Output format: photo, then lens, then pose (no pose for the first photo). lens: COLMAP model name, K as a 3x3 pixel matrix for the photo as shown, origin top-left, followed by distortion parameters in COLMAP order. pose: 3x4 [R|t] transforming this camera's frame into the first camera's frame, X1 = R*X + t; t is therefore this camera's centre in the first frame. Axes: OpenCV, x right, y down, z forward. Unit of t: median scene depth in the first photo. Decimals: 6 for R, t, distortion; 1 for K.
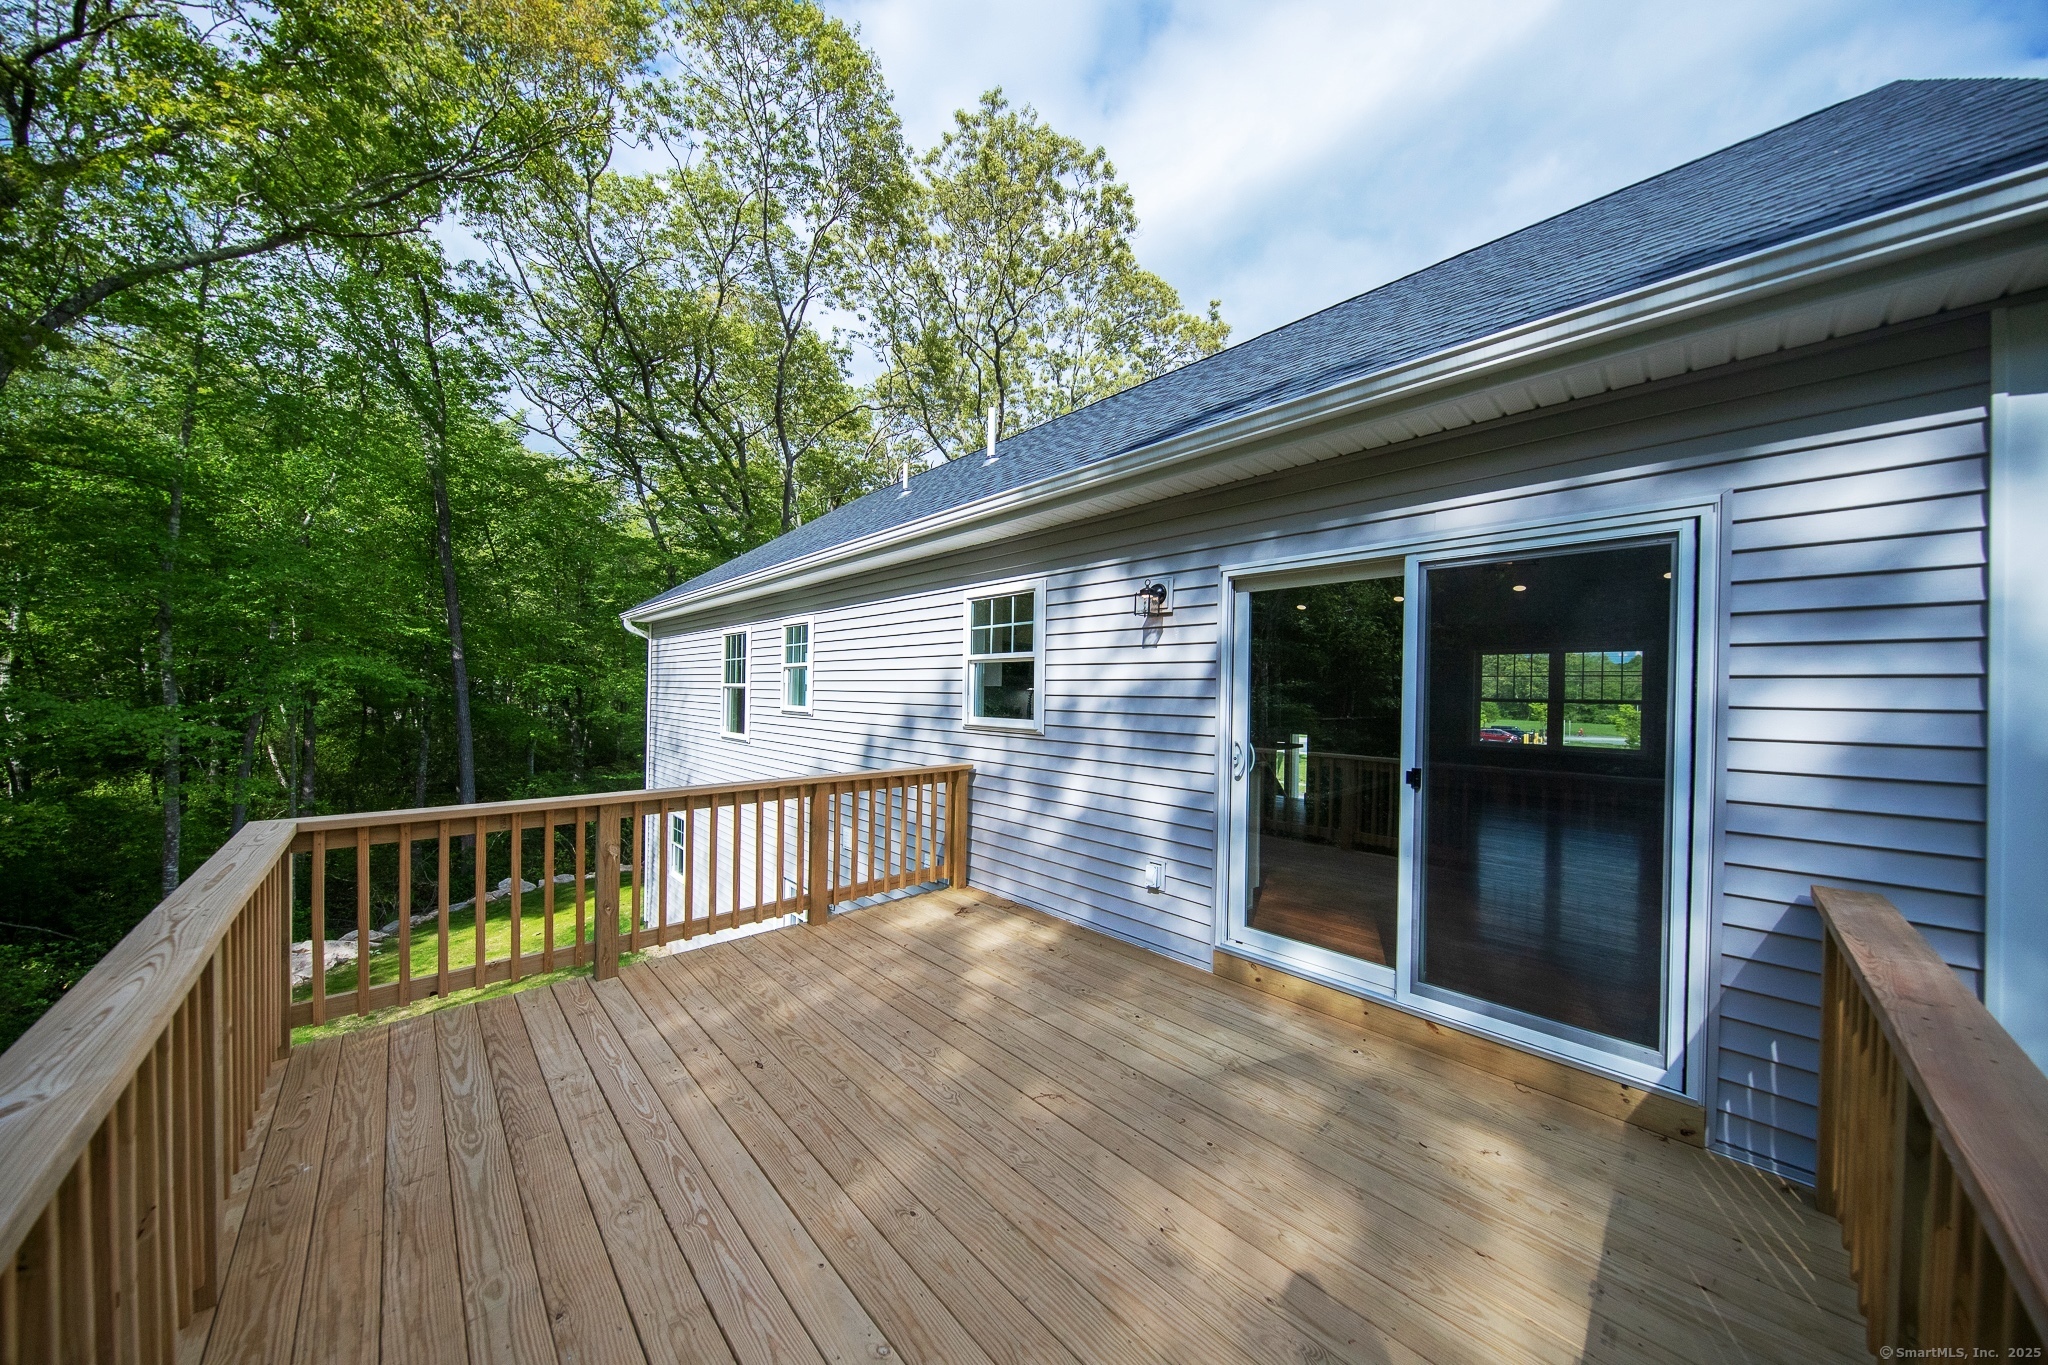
lens RADIAL K [[649.9, 0, 1024.0], [0, 649.9, 682.5], [0, 0, 1]] dist [-0.000529, -0.000024]
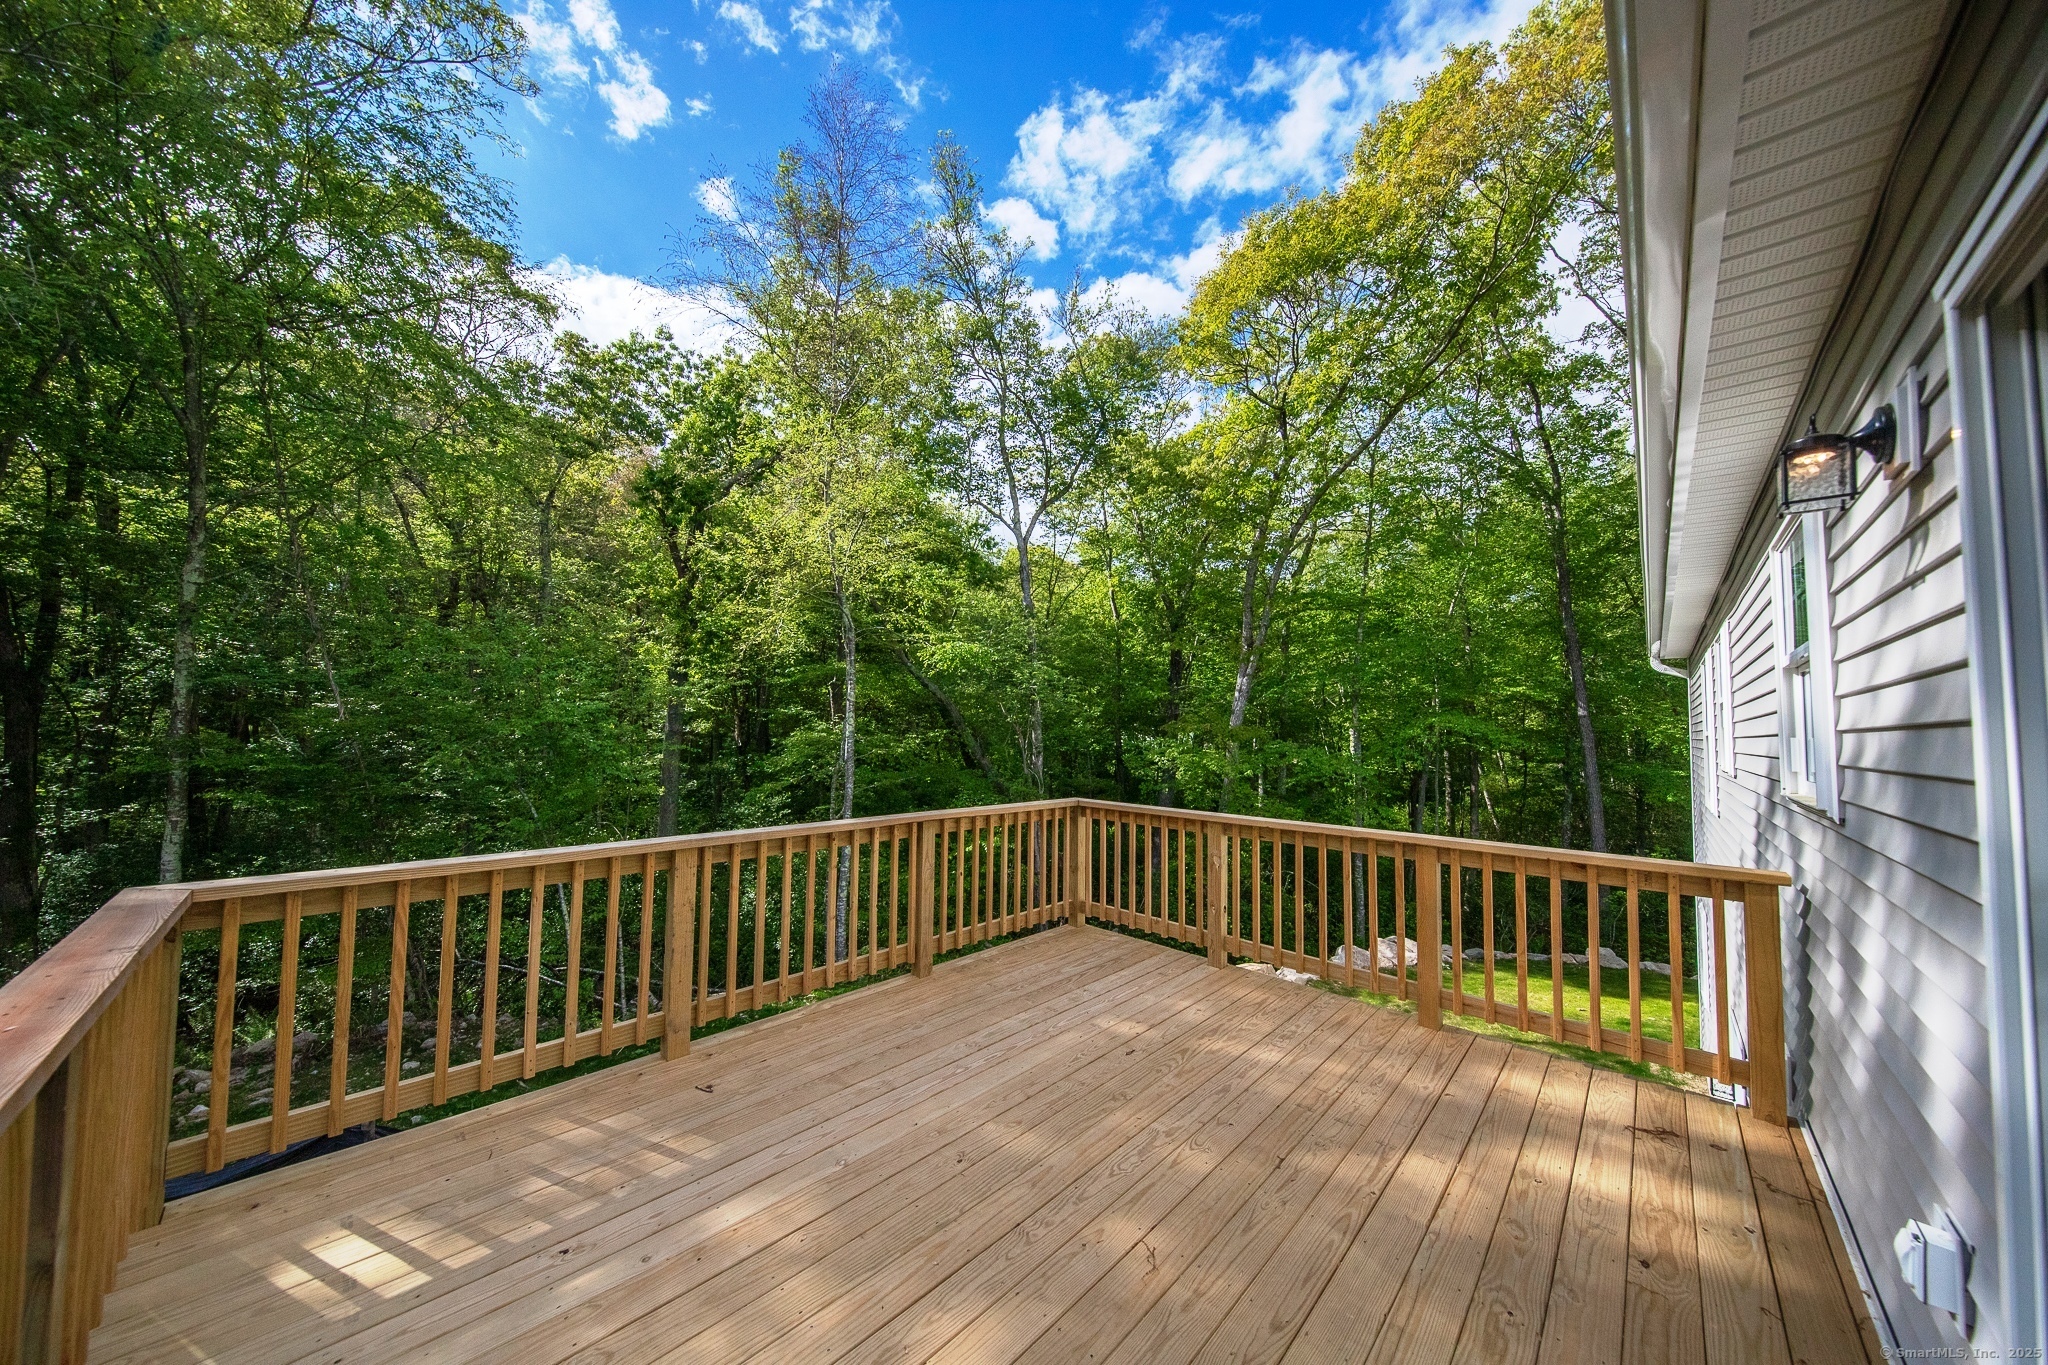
lens RADIAL K [[662.0, 0, 1025.9], [0, 662.0, 687.8], [0, 0, 1]] dist [-0.008045, -0.000143]
pose [[0.051224, -0.075614, -0.995821, 0.472576], [-0.008495, 0.997061, -0.076145, 0.032798], [0.998651, 0.012360, 0.050431, 0.470770]]
